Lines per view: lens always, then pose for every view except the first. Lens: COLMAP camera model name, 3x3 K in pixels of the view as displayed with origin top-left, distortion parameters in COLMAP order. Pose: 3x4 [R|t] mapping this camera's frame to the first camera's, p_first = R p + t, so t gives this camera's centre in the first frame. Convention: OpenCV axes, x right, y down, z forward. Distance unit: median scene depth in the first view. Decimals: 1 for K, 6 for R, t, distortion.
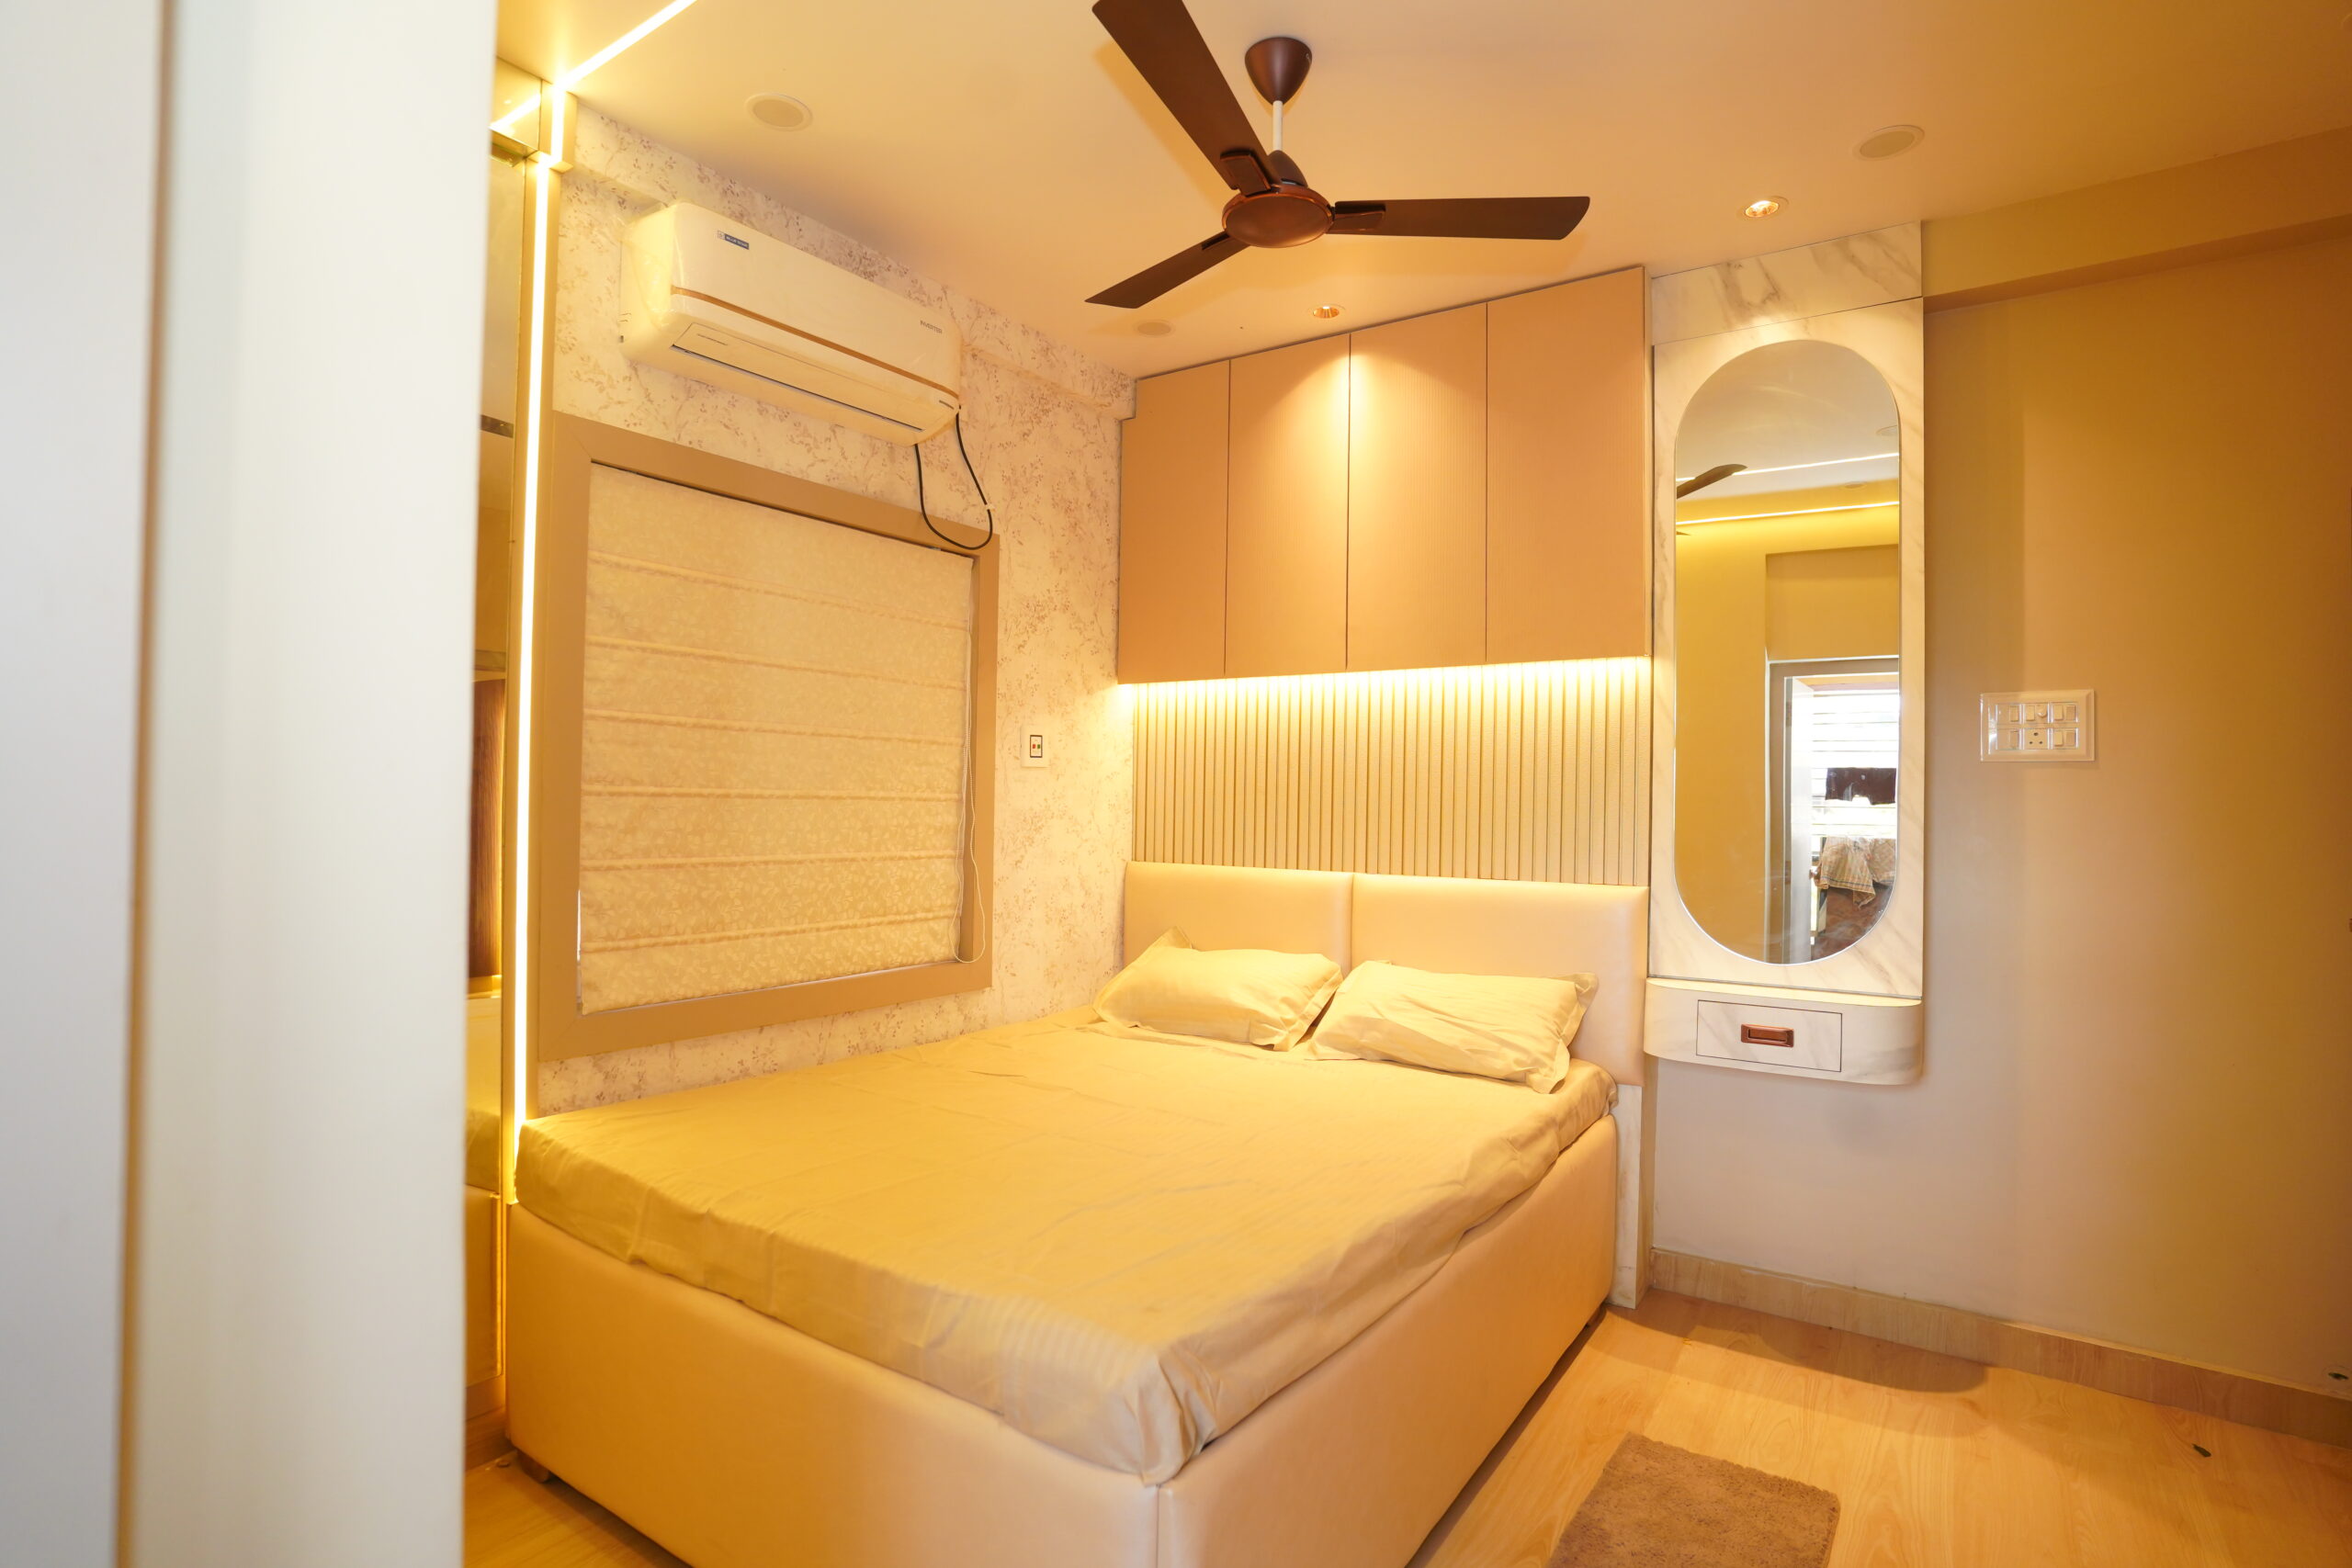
lens RADIAL K [[1214.3, 0, 1176.0], [0, 1214.3, 784.0], [0, 0, 1]] dist [-0.001002, -0.000133]
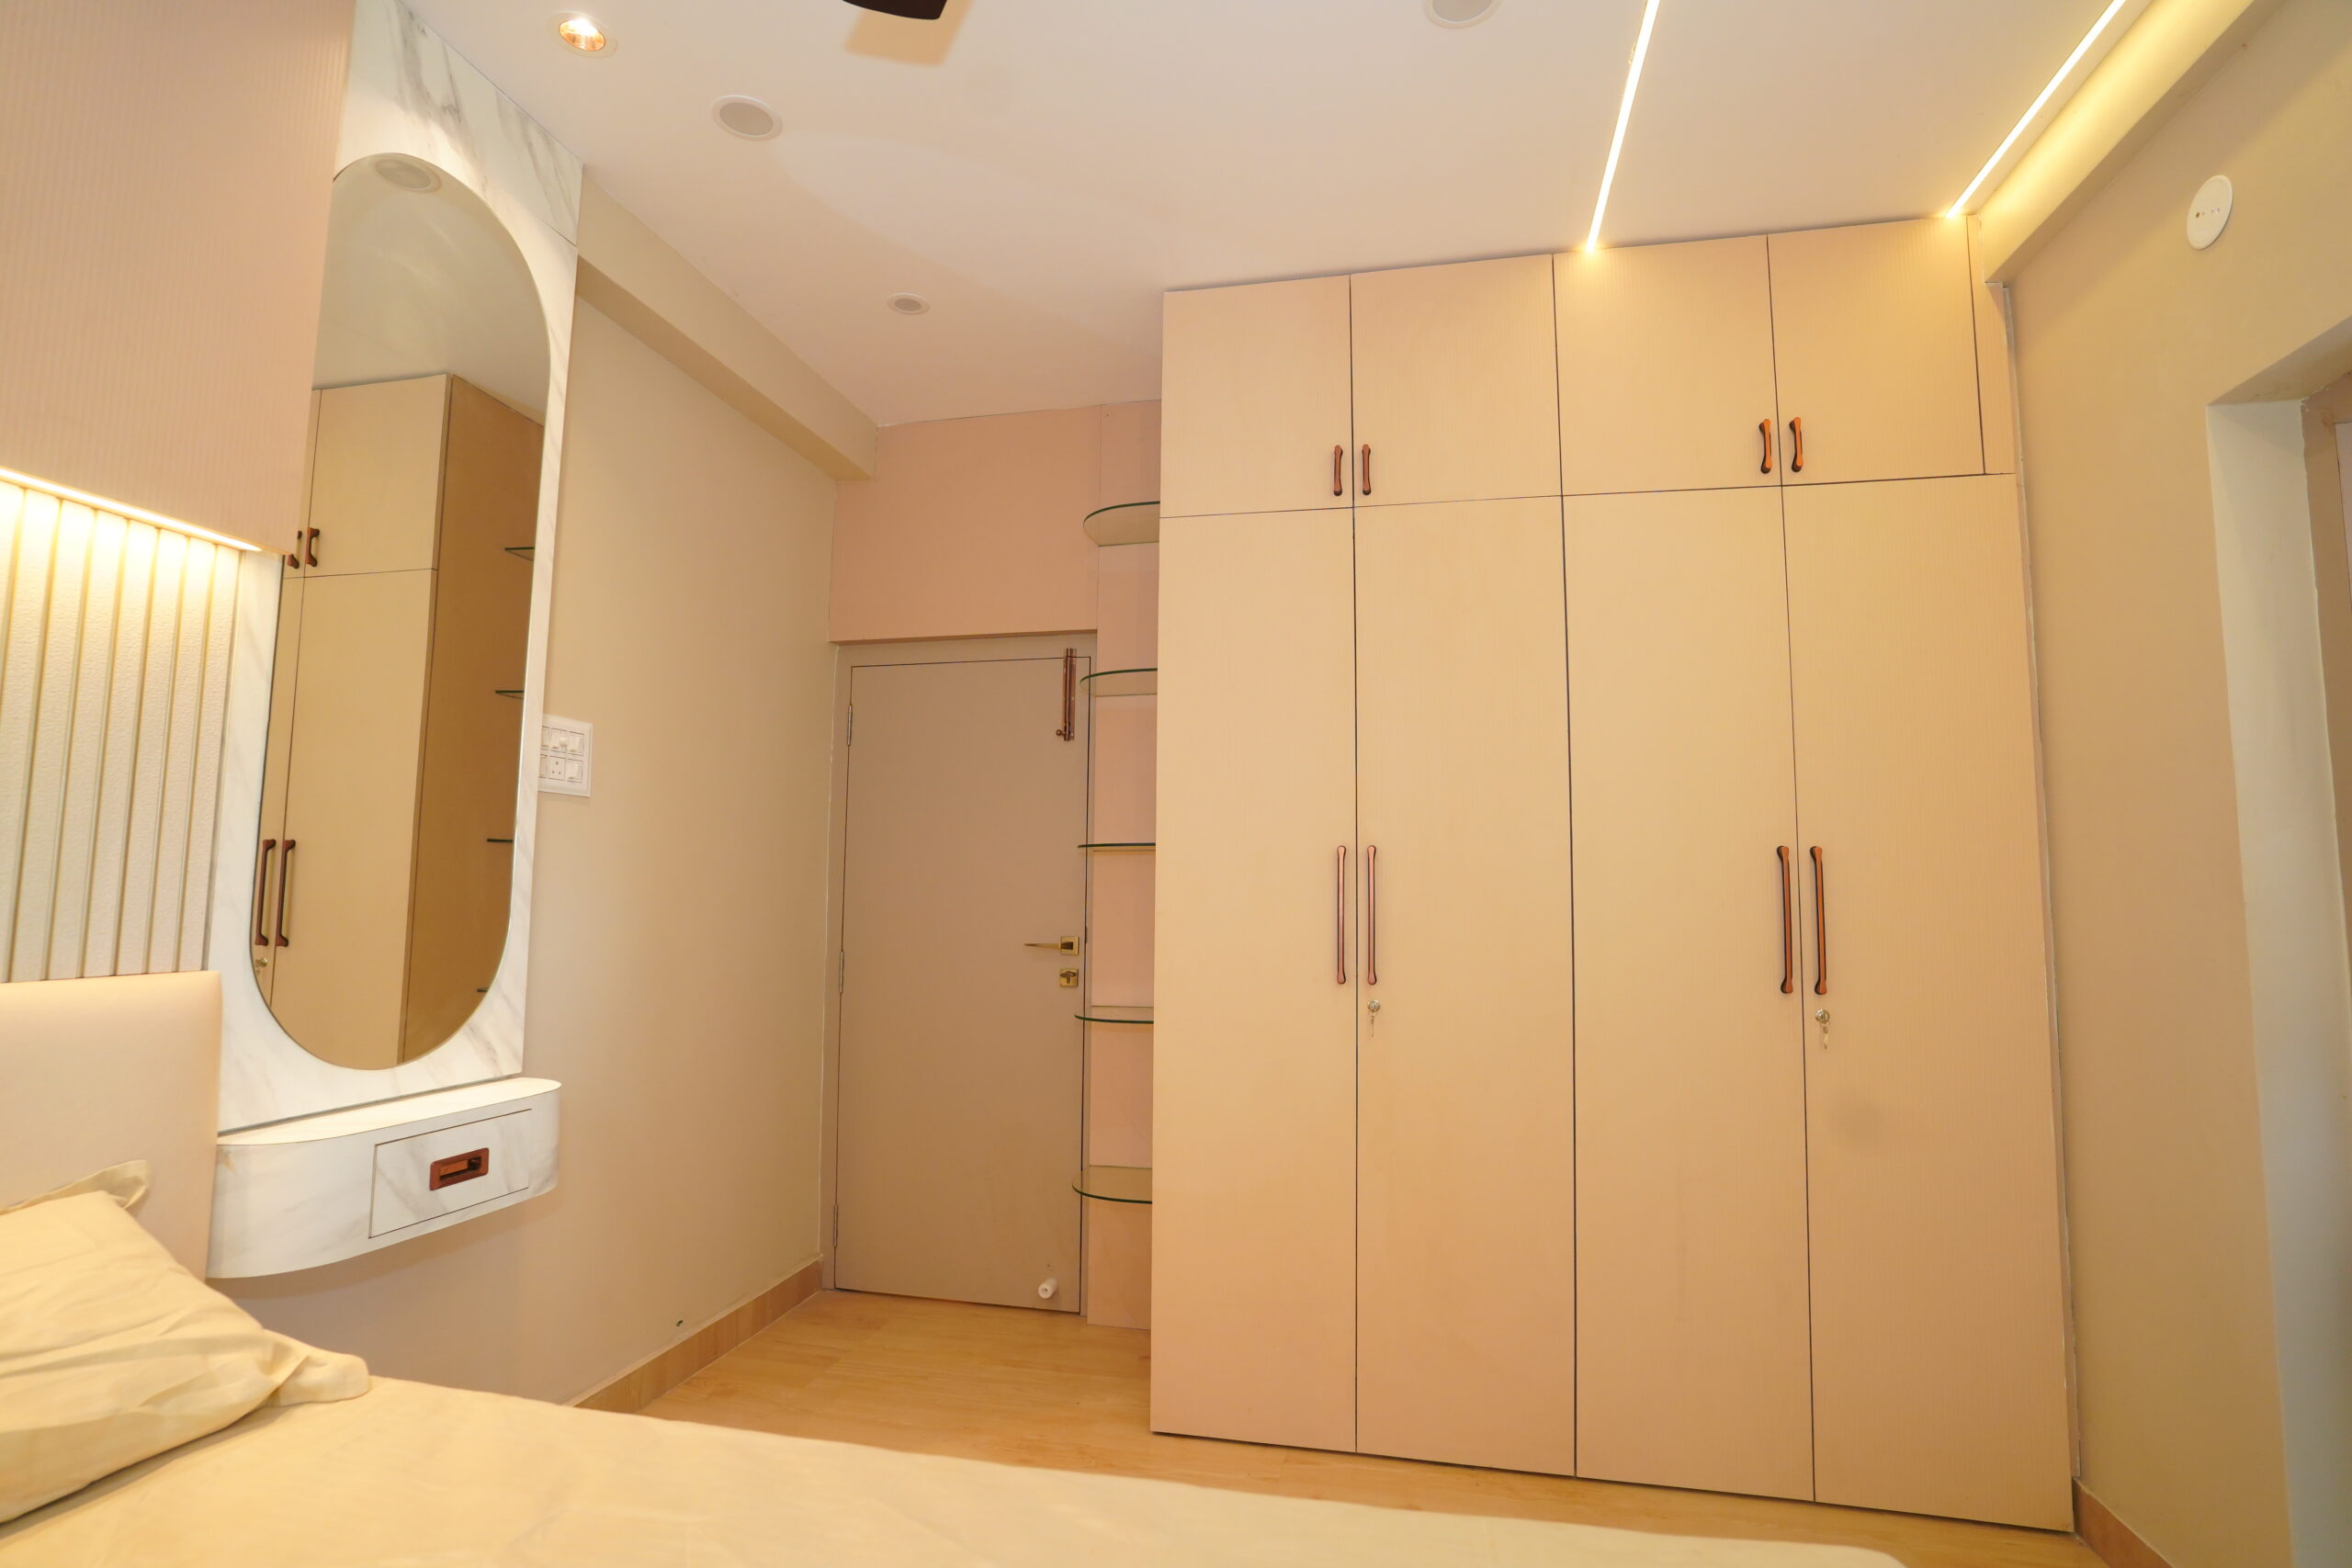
lens RADIAL K [[1167.3, 0, 1176.0], [0, 1167.3, 784.0], [0, 0, 1]] dist [-0.000073, 0.000108]
pose [[-0.393913, 0.071064, 0.916396, -0.280028], [-0.027184, 0.995670, -0.088897, 0.039198], [-0.918746, -0.059929, -0.390276, 0.881070]]
